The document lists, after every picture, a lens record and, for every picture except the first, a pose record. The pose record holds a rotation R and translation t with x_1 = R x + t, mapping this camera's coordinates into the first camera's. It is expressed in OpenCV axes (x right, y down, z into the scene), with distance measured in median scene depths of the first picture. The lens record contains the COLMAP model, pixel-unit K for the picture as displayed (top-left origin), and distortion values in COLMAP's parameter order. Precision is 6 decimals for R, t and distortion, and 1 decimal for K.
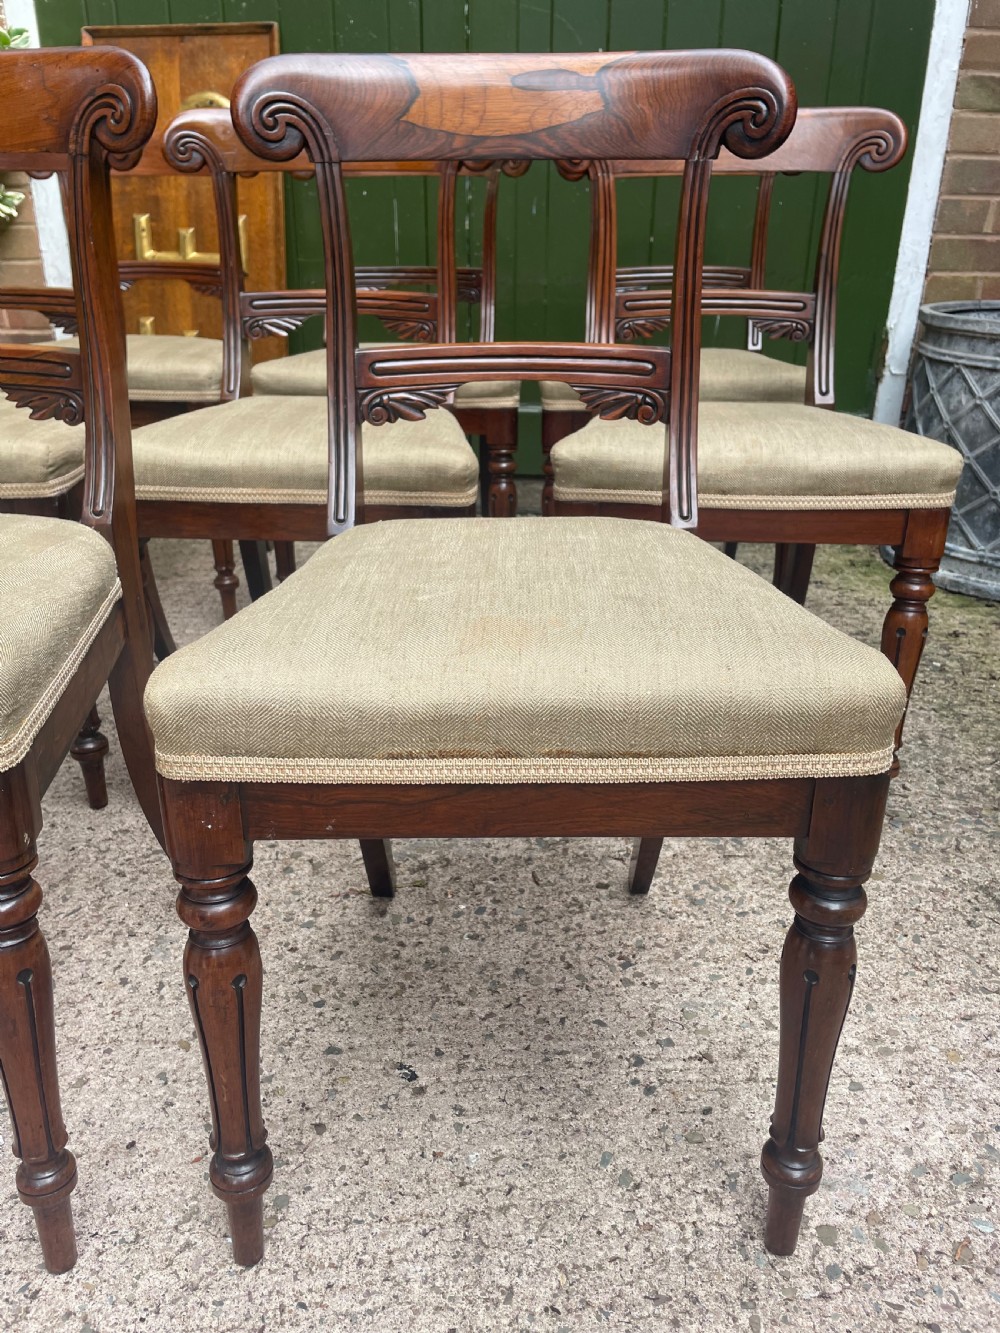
lens RADIAL K [[1015.2, 0, 501.3], [0, 1015.2, 658.4], [0, 0, 1]] dist [0.082658, -0.115574]
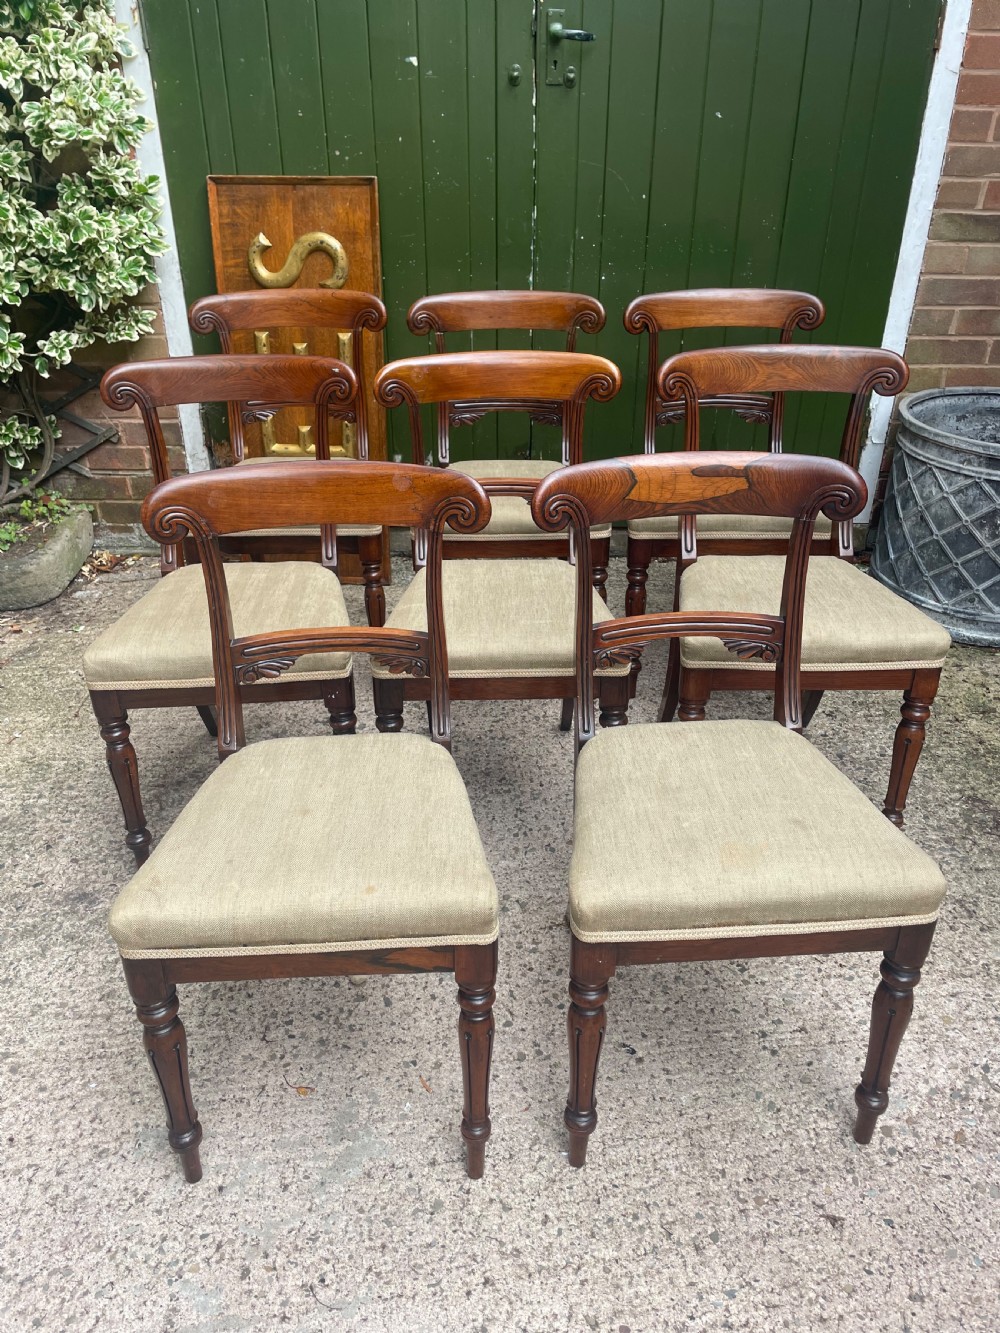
lens RADIAL K [[1015.2, 0, 497.8], [0, 1015.2, 654.3], [0, 0, 1]] dist [0.082658, -0.115574]
pose [[0.998020, -0.038325, 0.049876, -0.303968], [0.033082, 0.994235, 0.101997, -0.347046], [-0.053498, -0.100145, 0.993534, -0.491486]]
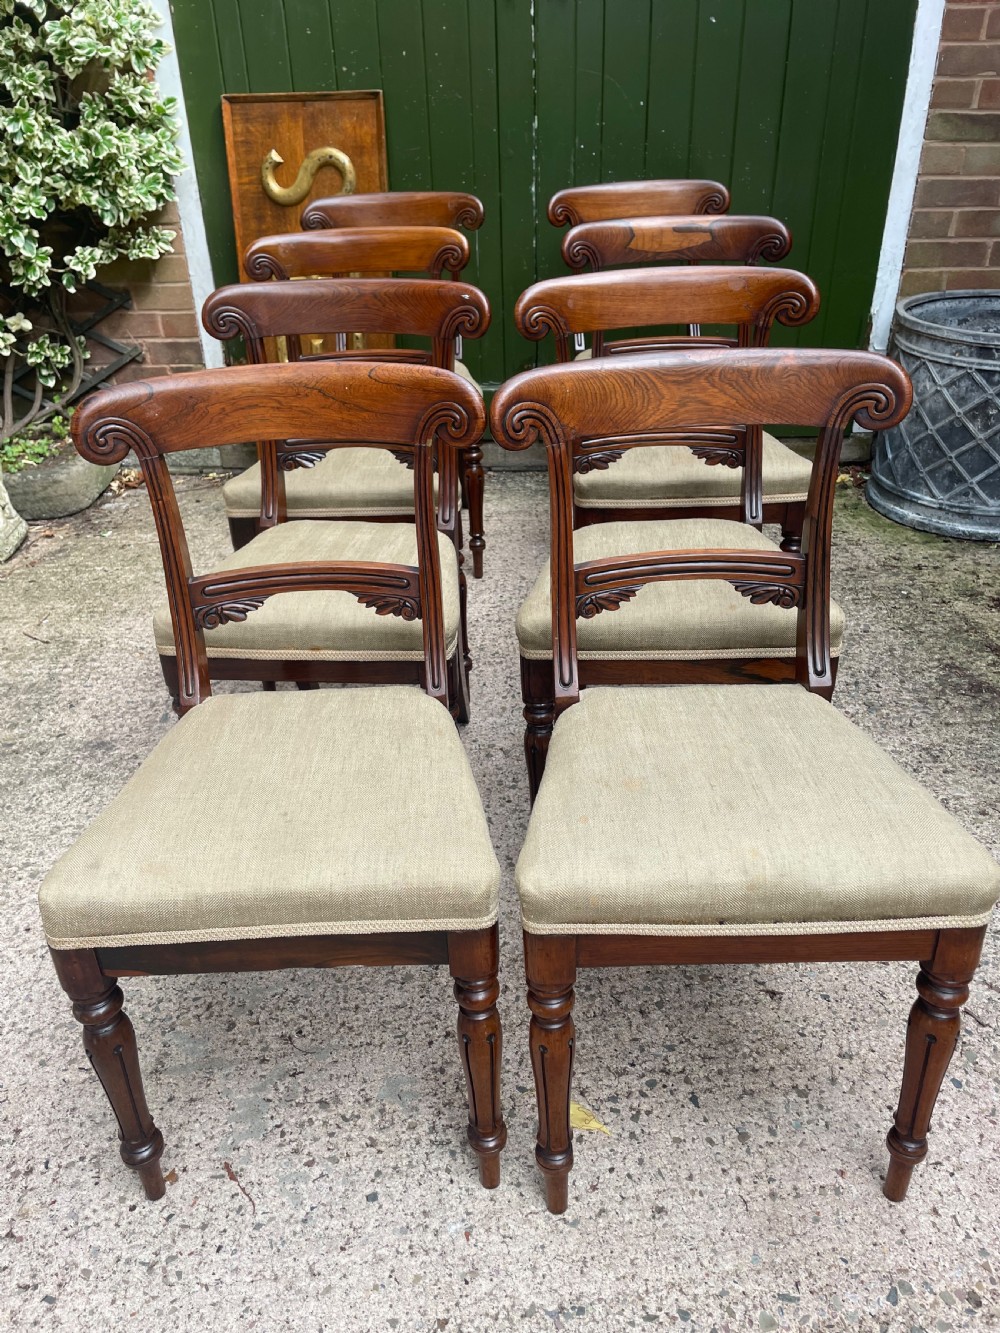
lens RADIAL K [[1015.2, 0, 492.7], [0, 1015.2, 659.0], [0, 0, 1]] dist [0.082658, -0.115574]
pose [[0.999173, -0.040629, -0.001701, -0.211165], [0.040556, 0.992580, 0.114634, -0.136082], [-0.002969, -0.114608, 0.993406, -0.612621]]
